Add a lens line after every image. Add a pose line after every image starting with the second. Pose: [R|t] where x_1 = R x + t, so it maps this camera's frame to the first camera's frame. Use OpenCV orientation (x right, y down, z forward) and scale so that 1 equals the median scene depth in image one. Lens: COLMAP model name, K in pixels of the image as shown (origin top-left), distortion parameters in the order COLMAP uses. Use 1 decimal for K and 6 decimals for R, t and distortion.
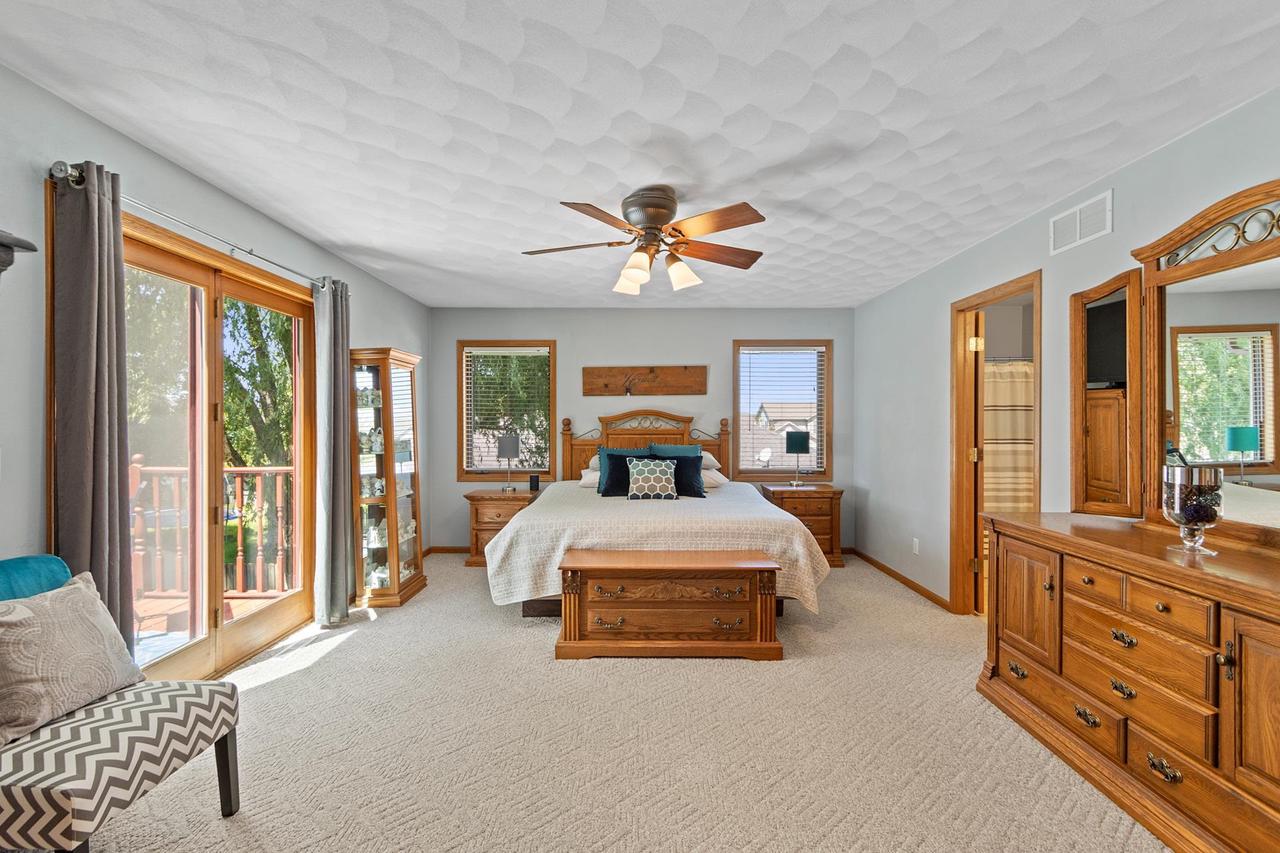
lens RADIAL K [[596.0, 0, 627.3], [0, 596.0, 422.9], [0, 0, 1]] dist [0.003680, 0.000289]
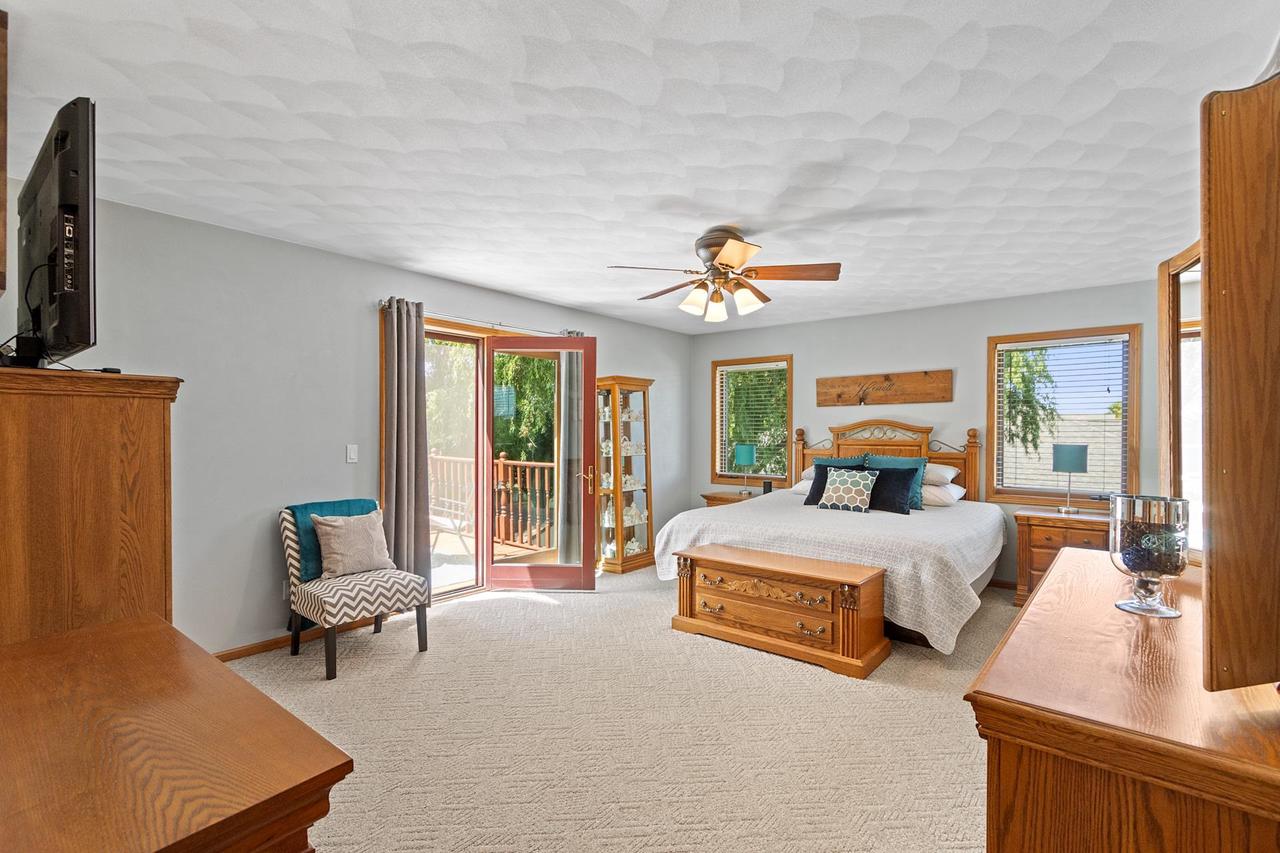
lens RADIAL K [[596.0, 0, 627.3], [0, 596.0, 422.9], [0, 0, 1]] dist [0.003680, 0.000289]
pose [[0.769870, -0.006792, -0.638165, 0.514419], [-0.002213, 0.999909, -0.013312, -0.004575], [0.638197, 0.011661, 0.769785, 0.005230]]
